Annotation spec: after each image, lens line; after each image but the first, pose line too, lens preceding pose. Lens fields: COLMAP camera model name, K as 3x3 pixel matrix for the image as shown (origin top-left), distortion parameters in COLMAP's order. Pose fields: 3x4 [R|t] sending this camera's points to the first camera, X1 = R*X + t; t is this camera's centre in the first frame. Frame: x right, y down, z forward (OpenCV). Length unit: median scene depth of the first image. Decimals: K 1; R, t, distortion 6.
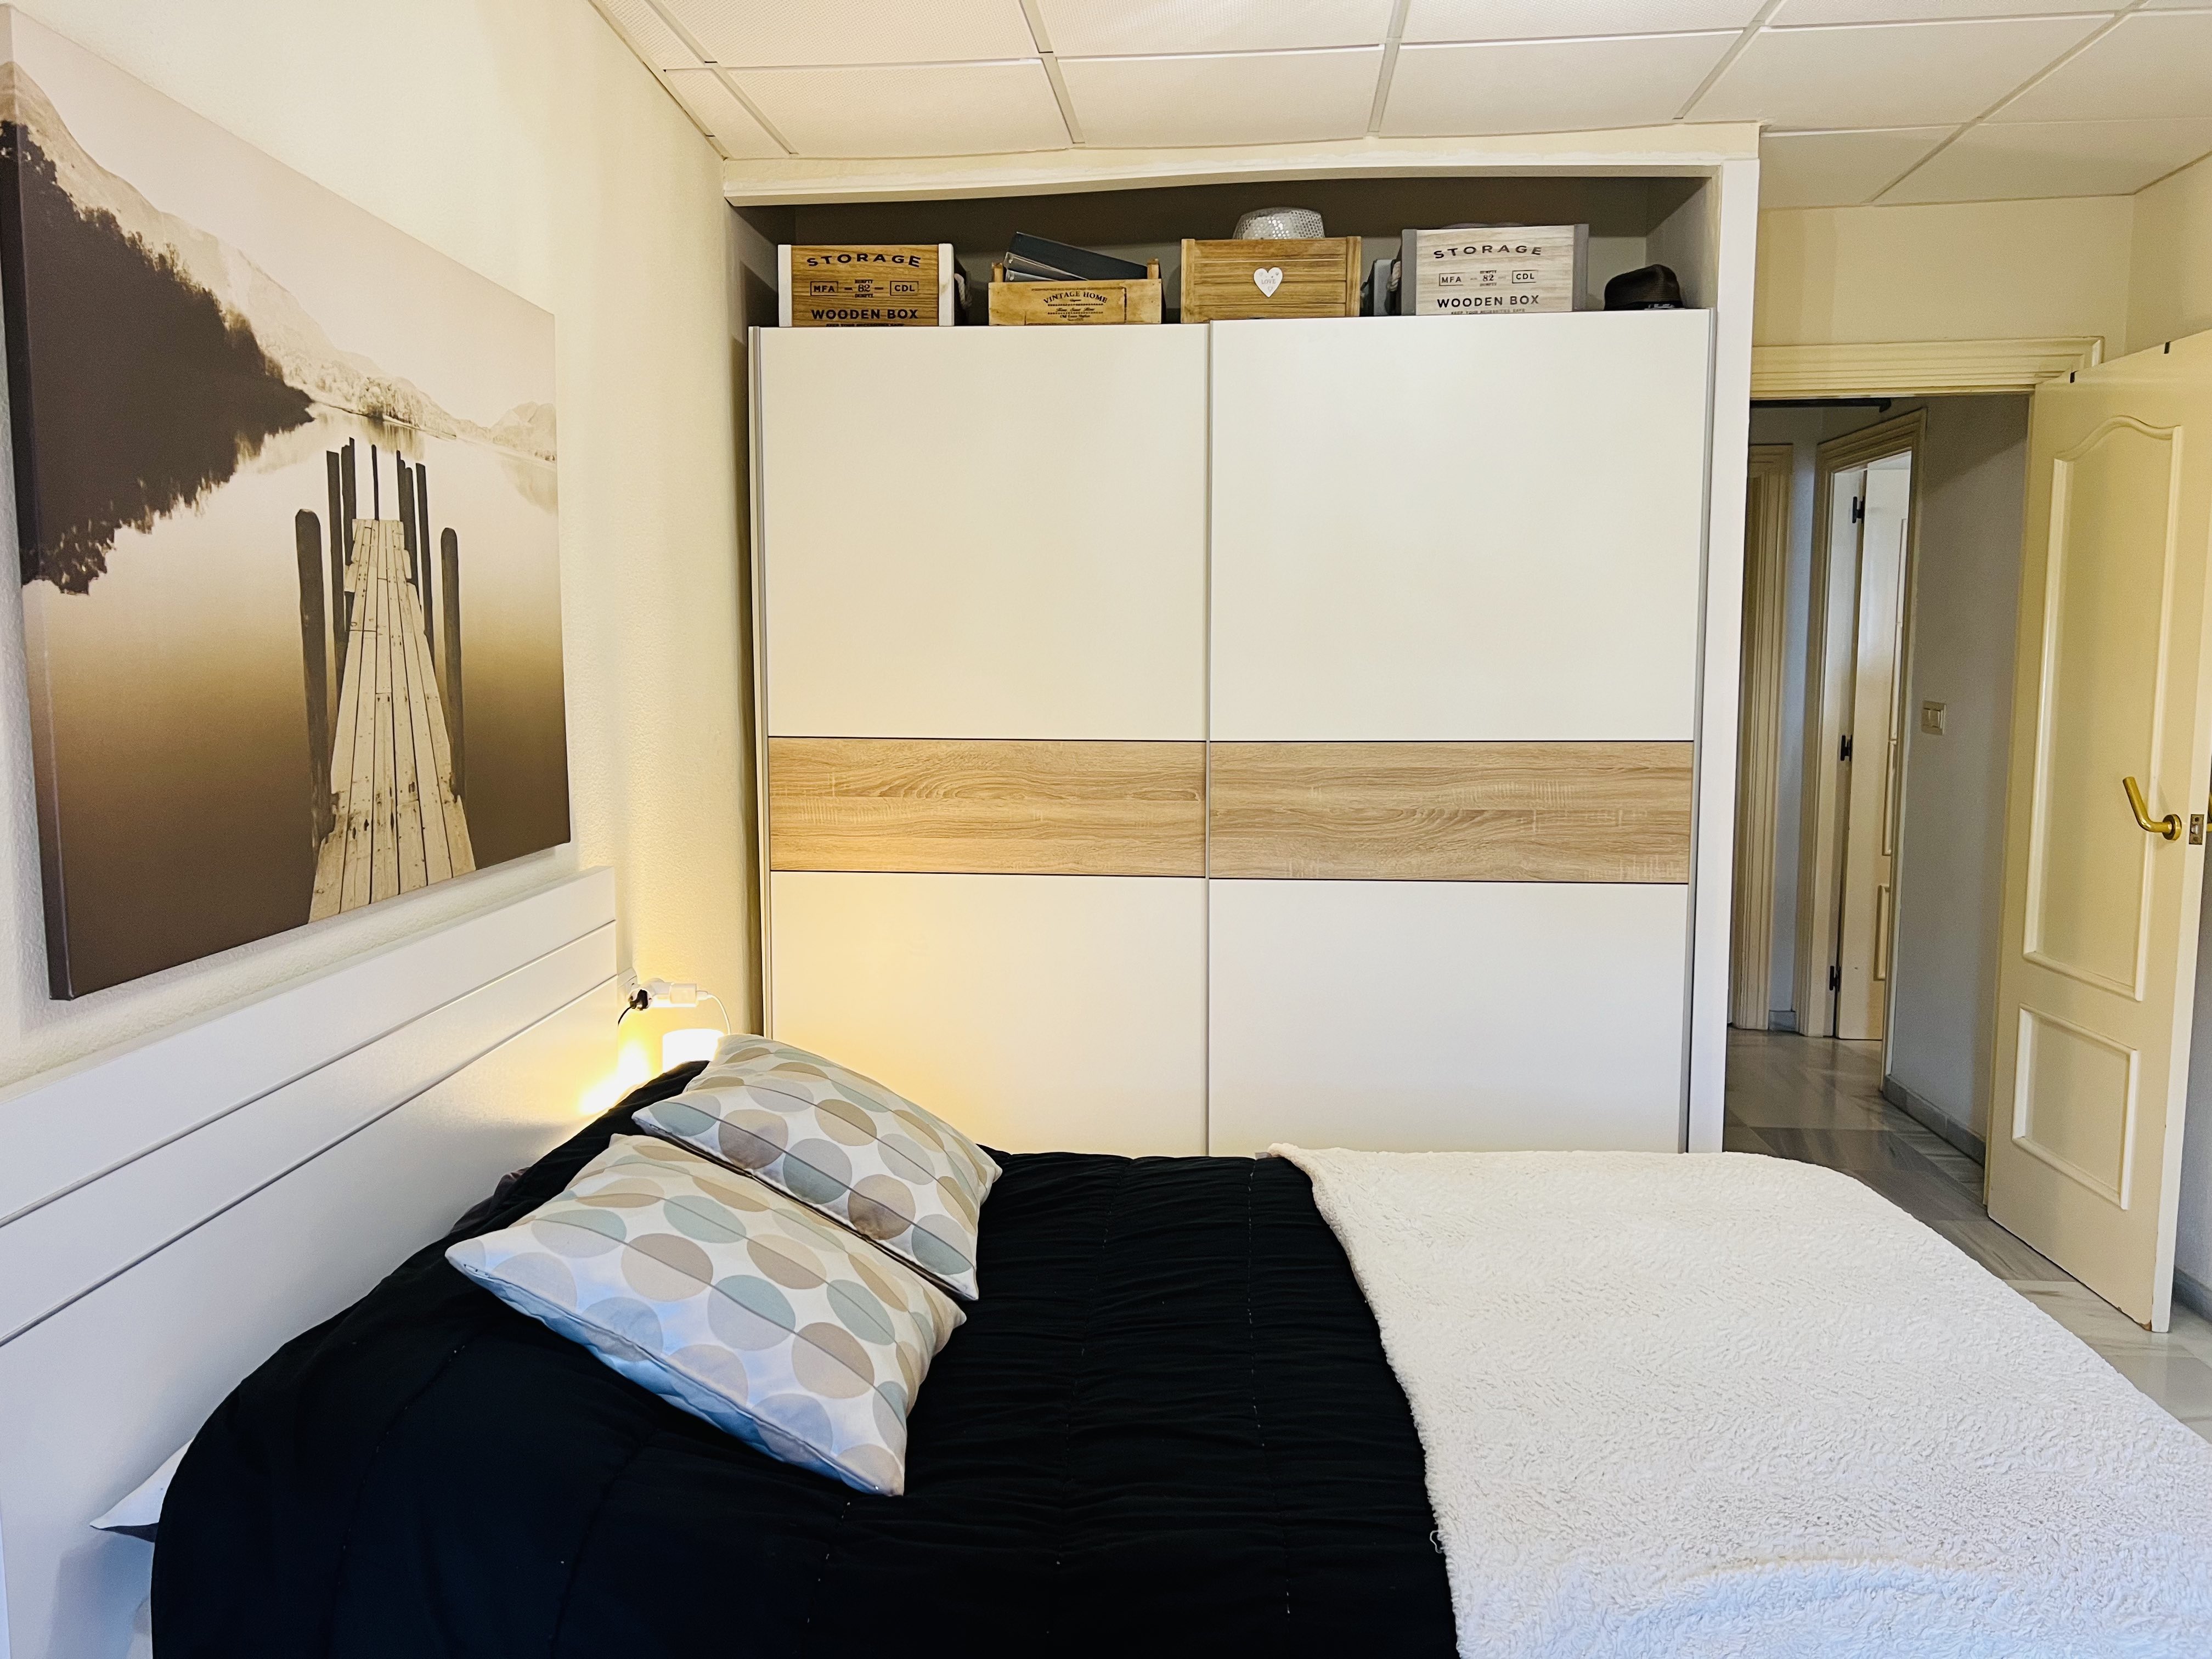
lens RADIAL K [[1651.1, 0, 1106.0], [0, 1651.1, 829.5], [0, 0, 1]] dist [0.072617, -0.086649]
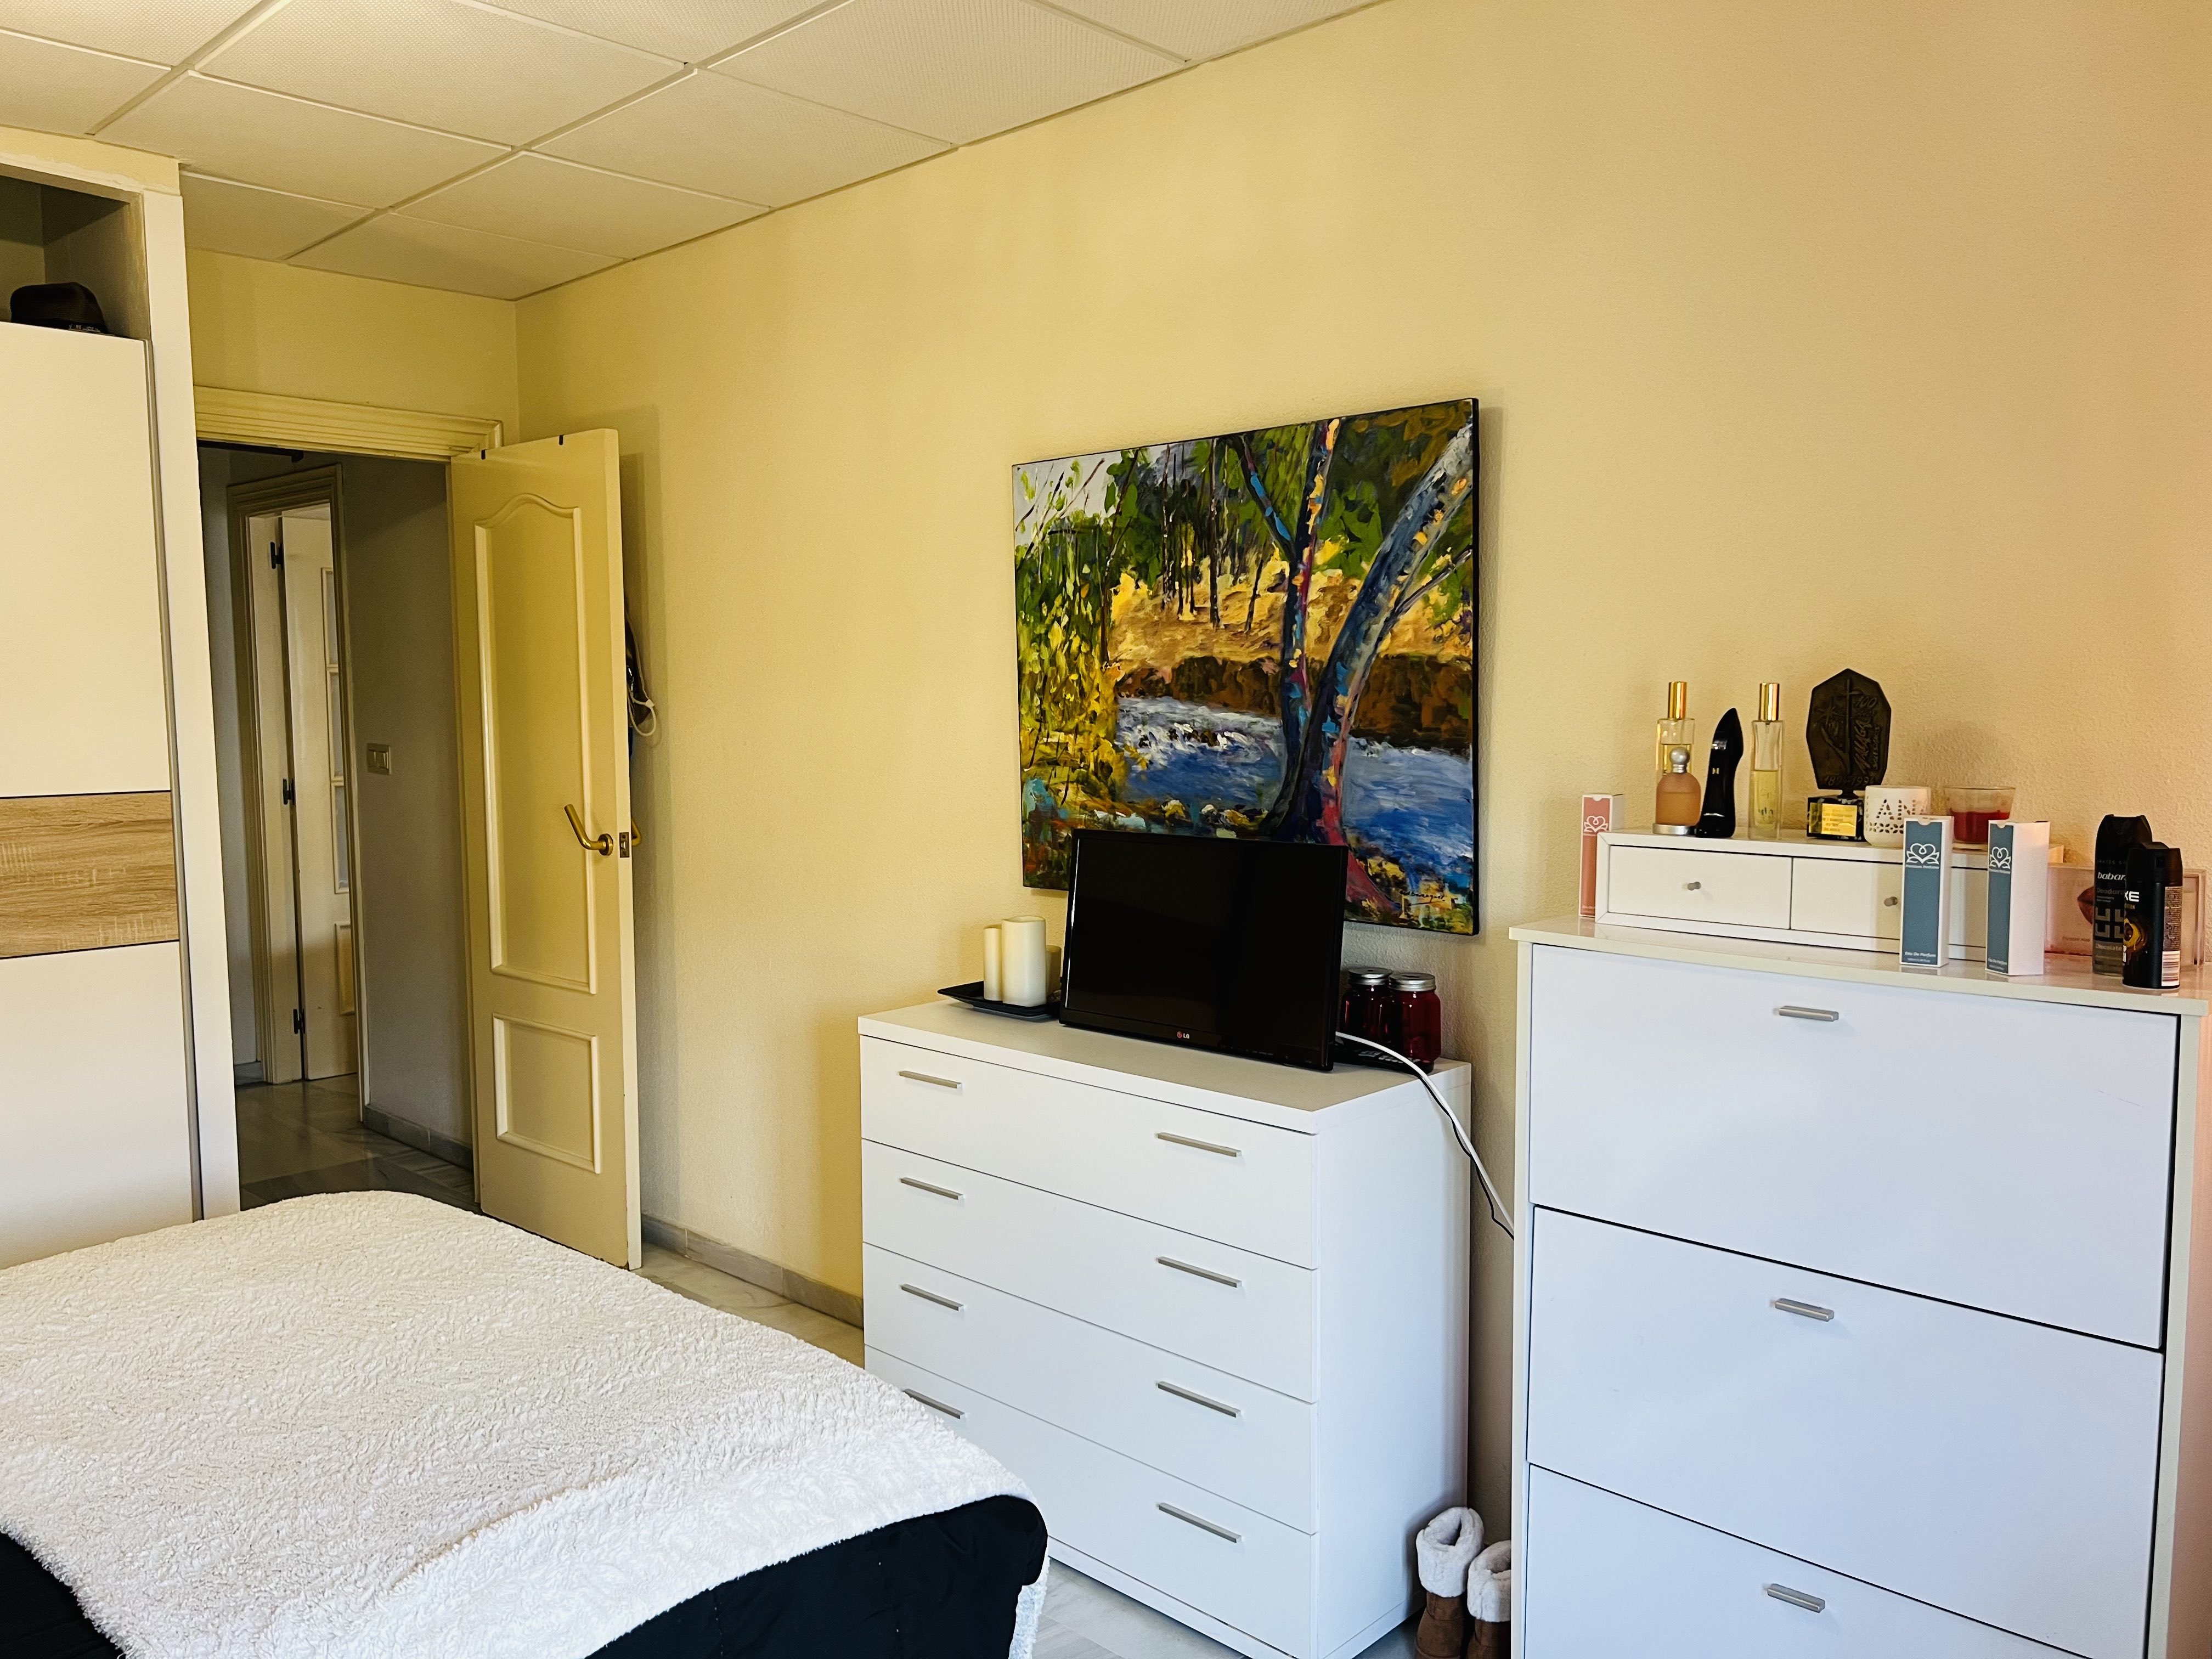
lens RADIAL K [[1651.1, 0, 1106.0], [0, 1651.1, 829.5], [0, 0, 1]] dist [0.072617, -0.086649]
pose [[0.615602, -0.065782, 0.785307, -0.541020], [0.085323, 0.996216, 0.016564, -0.009487], [-0.783425, 0.056807, 0.618885, -0.075160]]
